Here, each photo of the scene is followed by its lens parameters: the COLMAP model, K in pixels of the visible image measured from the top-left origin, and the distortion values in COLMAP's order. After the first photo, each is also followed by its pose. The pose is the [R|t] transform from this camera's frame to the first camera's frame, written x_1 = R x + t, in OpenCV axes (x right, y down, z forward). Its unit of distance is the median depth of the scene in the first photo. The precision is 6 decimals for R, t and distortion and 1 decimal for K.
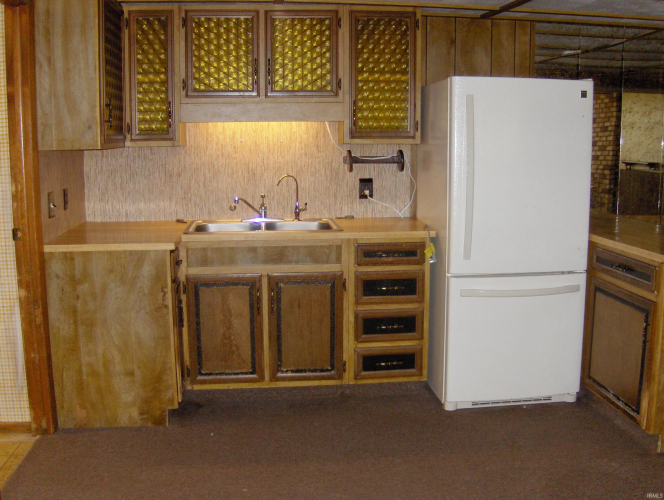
lens RADIAL K [[708.3, 0, 332.0], [0, 708.3, 250.0], [0, 0, 1]] dist [-0.179148, 0.006986]
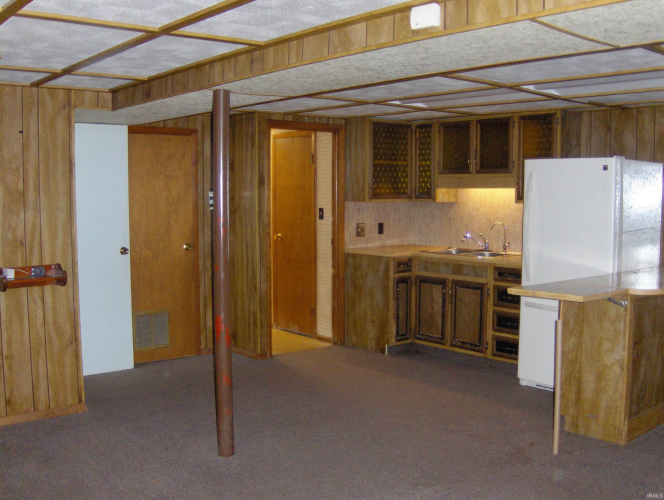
lens RADIAL K [[708.3, 0, 332.0], [0, 708.3, 250.0], [0, 0, 1]] dist [-0.179148, 0.006986]
pose [[0.556943, 0.070648, -0.827541, 1.110079], [-0.133526, 0.991031, -0.005259, 0.010853], [0.819747, 0.113427, 0.561381, -0.167803]]
